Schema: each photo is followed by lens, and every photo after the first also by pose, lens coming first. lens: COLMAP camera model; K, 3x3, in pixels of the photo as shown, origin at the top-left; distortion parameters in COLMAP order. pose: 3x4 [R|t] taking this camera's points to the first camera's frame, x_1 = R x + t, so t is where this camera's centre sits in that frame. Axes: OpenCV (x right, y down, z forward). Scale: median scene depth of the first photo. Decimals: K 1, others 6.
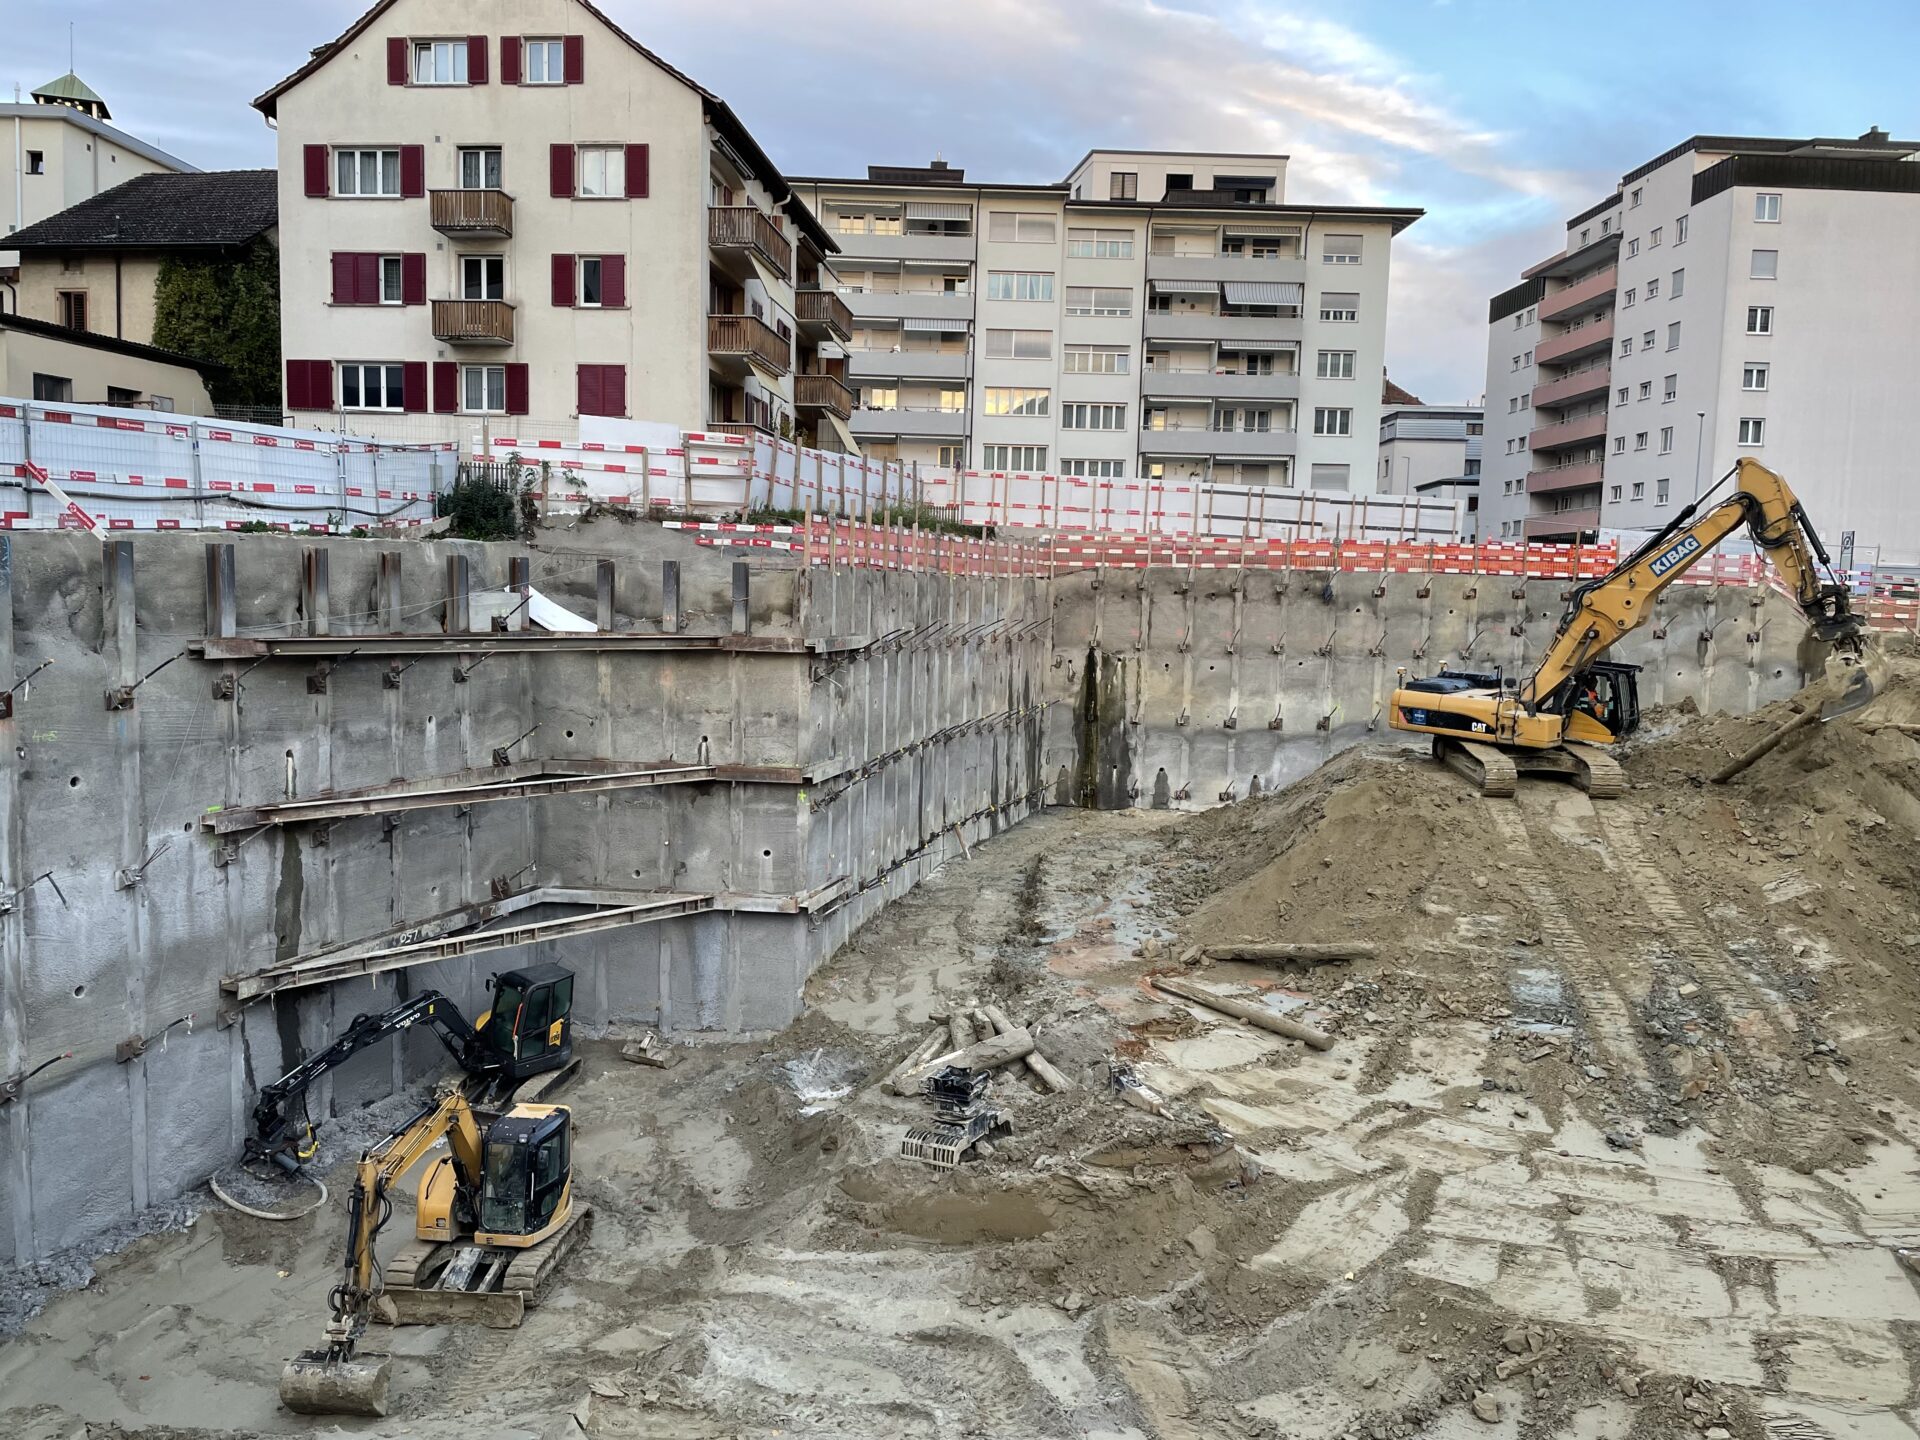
lens RADIAL K [[1520.5, 0, 960.0], [0, 1520.5, 720.0], [0, 0, 1]] dist [0.139671, -0.191056]
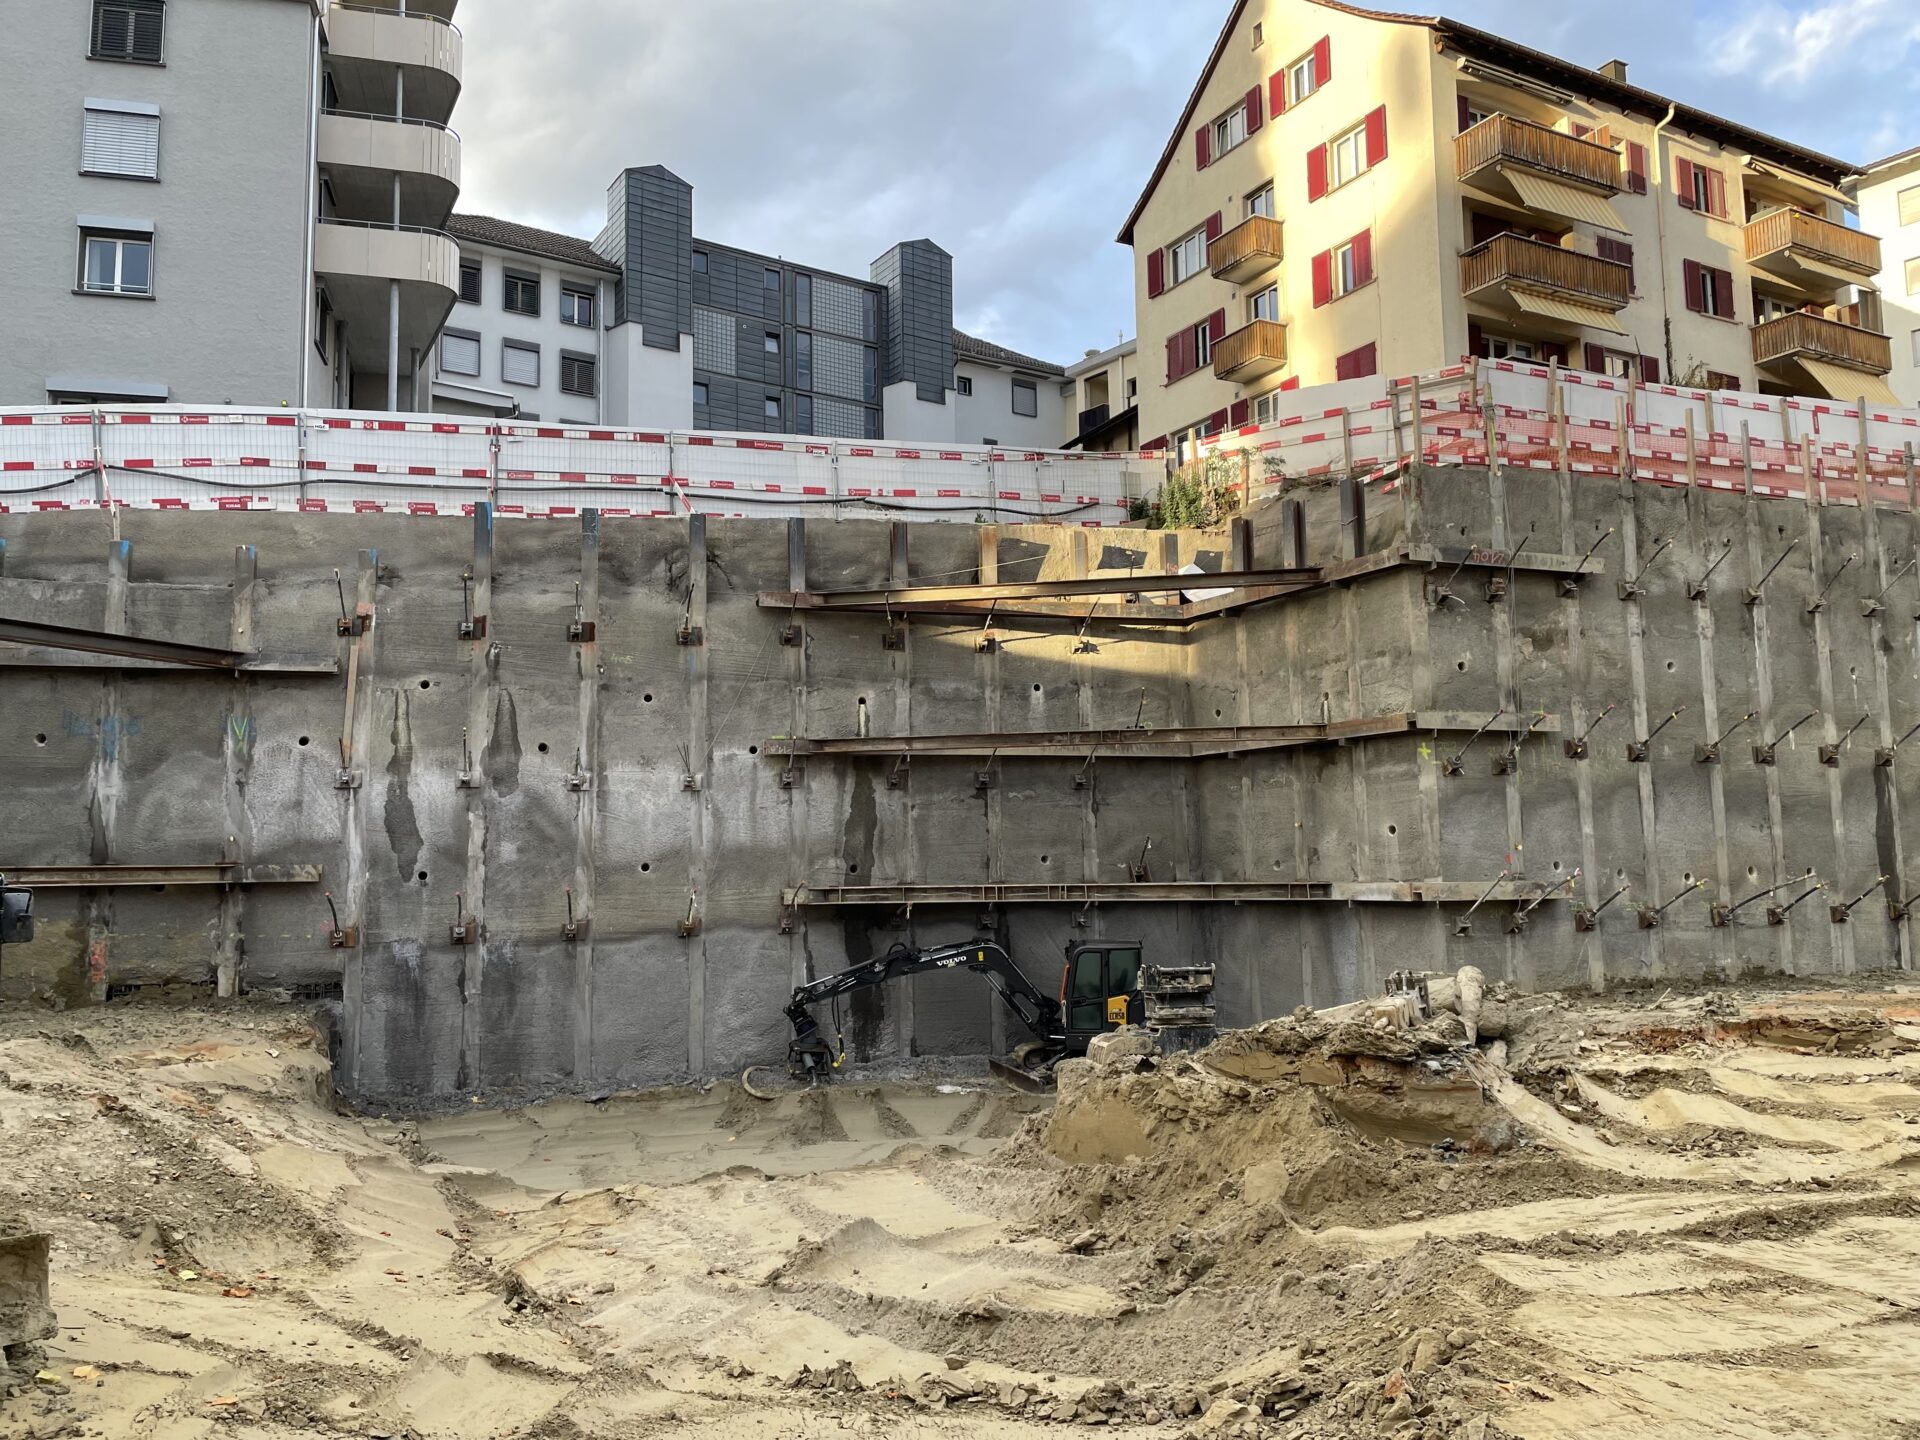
lens RADIAL K [[1520.5, 0, 960.0], [0, 1520.5, 720.0], [0, 0, 1]] dist [0.139671, -0.191056]
pose [[0.529753, -0.137656, -0.836906, 0.516238], [-0.056867, 0.978756, -0.196985, 0.244284], [0.846243, 0.151946, 0.510671, 0.490604]]
